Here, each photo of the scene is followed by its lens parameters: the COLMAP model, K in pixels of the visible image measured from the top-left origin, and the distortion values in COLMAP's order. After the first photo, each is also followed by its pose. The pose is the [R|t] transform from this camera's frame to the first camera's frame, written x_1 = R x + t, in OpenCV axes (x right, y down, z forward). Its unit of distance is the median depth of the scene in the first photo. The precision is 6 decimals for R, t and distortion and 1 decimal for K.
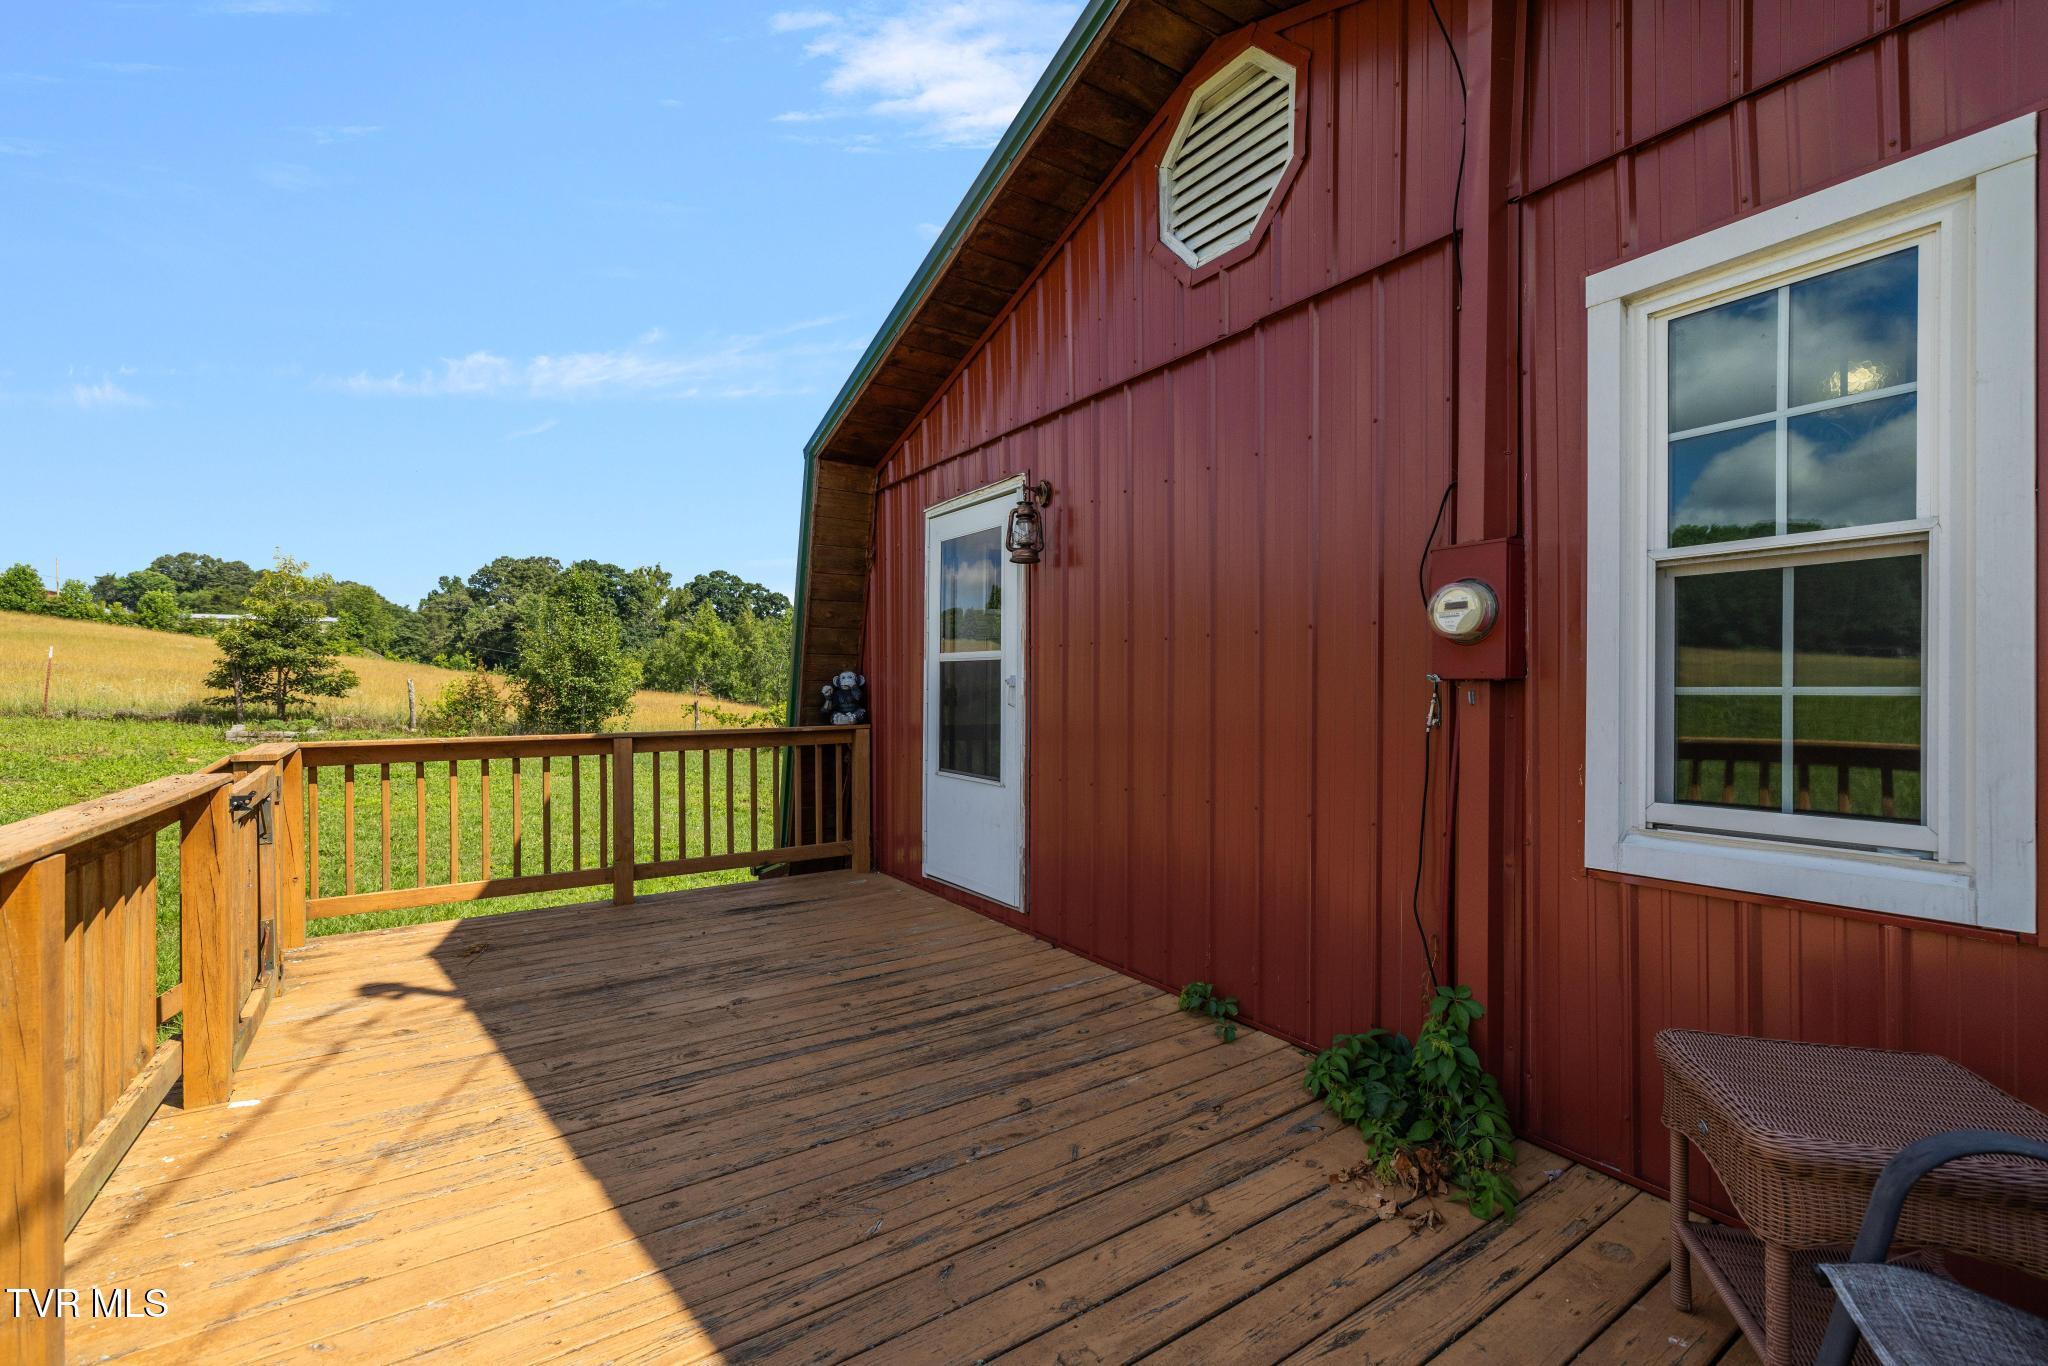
lens RADIAL K [[868.9, 0, 1023.7], [0, 868.9, 690.5], [0, 0, 1]] dist [0.003182, 0.000253]
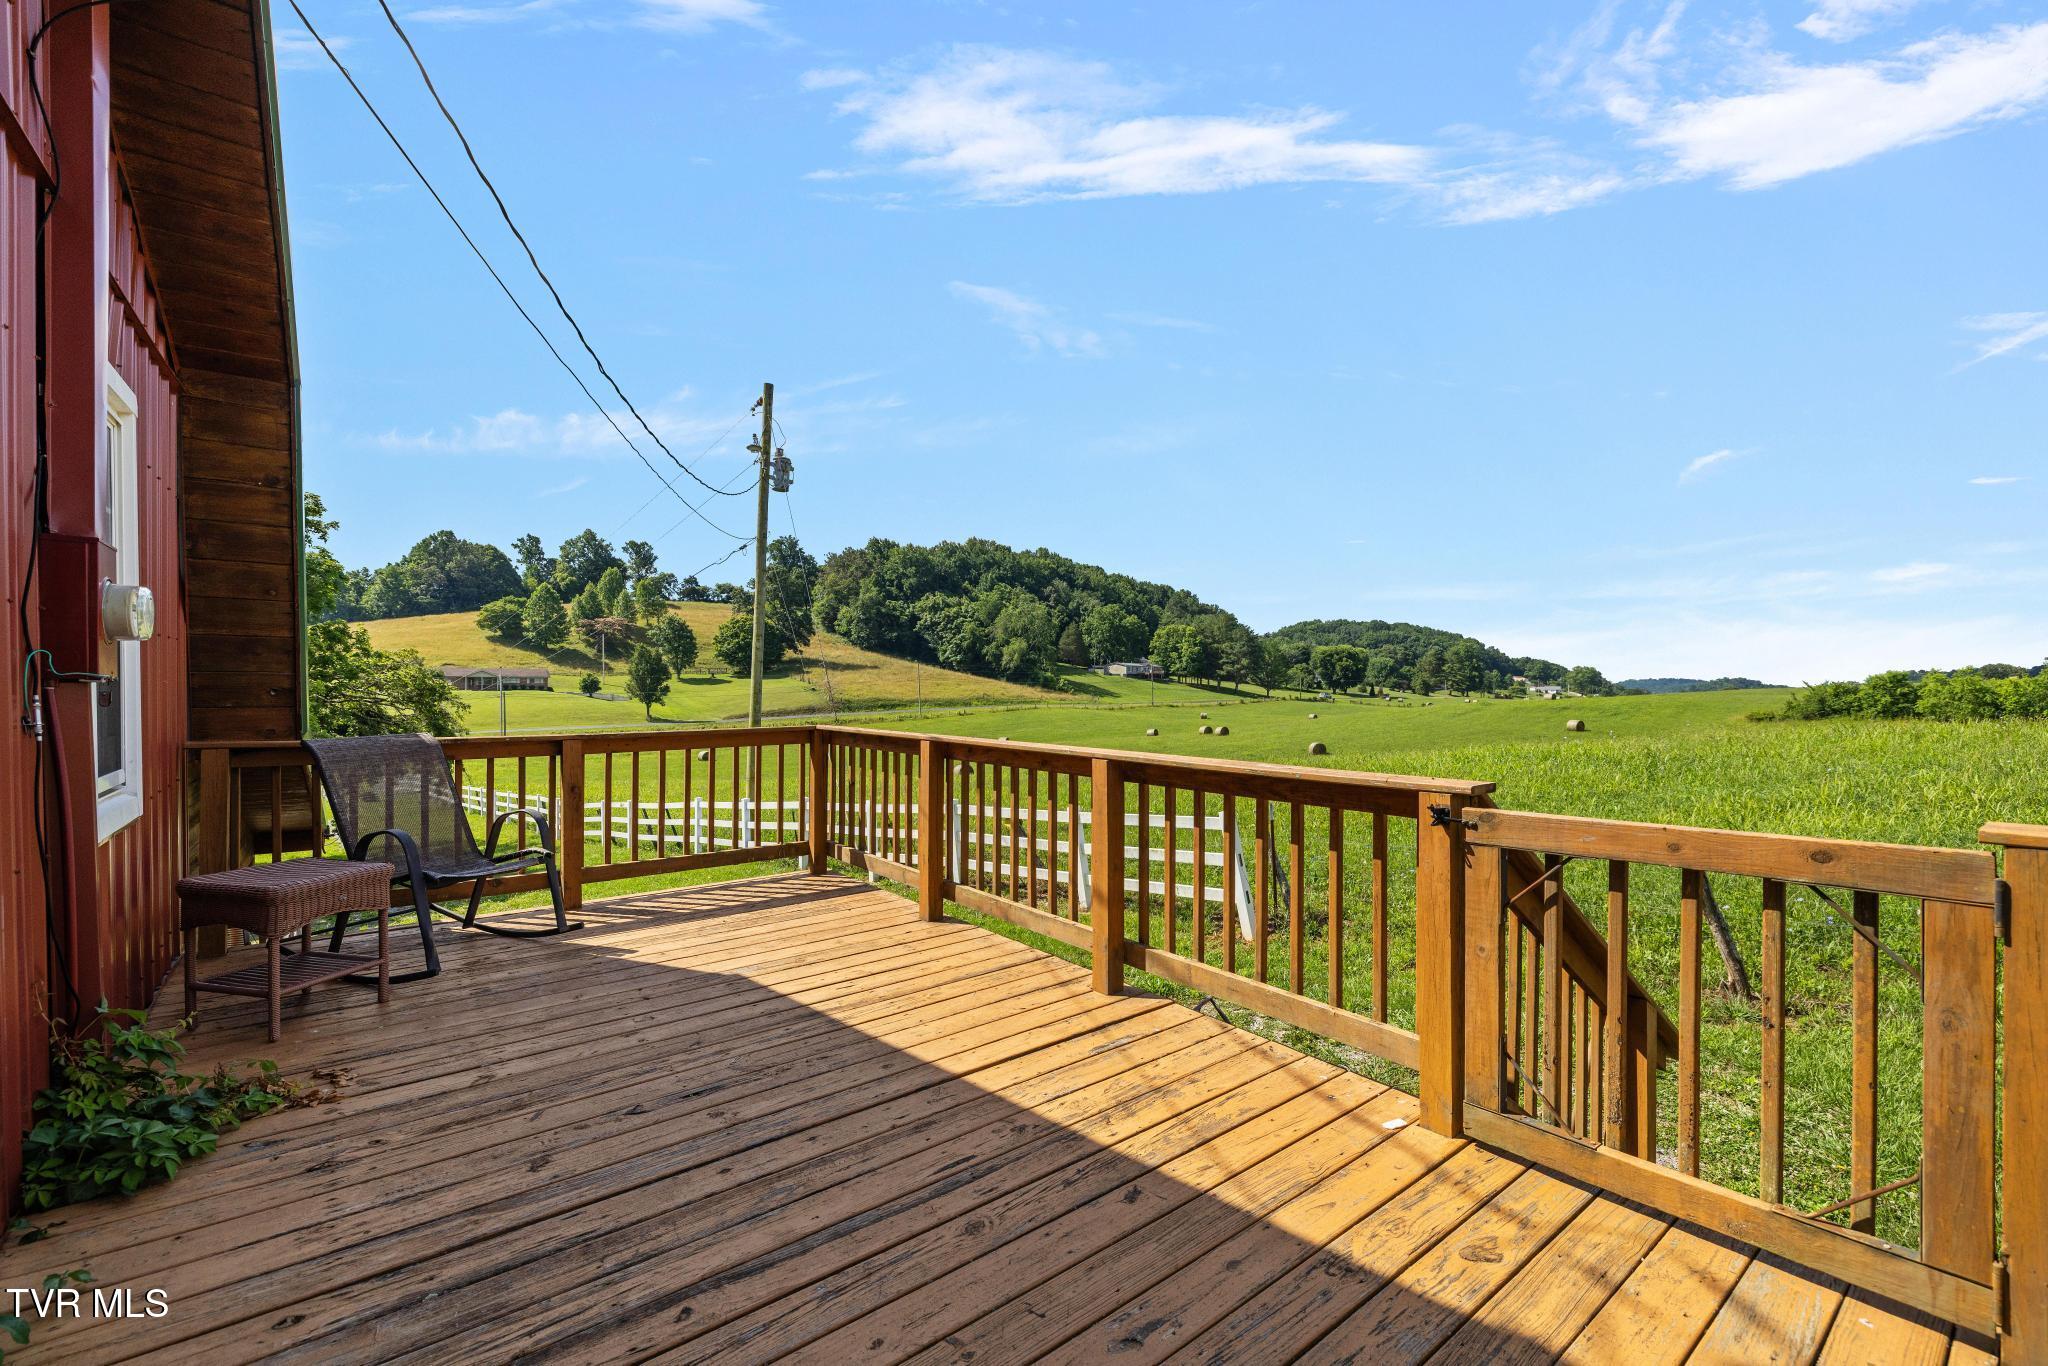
lens RADIAL K [[868.9, 0, 1026.7], [0, 868.9, 689.8], [0, 0, 1]] dist [0.003182, 0.000253]
pose [[-0.997785, 0.001527, -0.066500, -0.386638], [0.001166, 0.999984, 0.005454, -0.003759], [0.066508, 0.005365, -0.997771, 1.716962]]
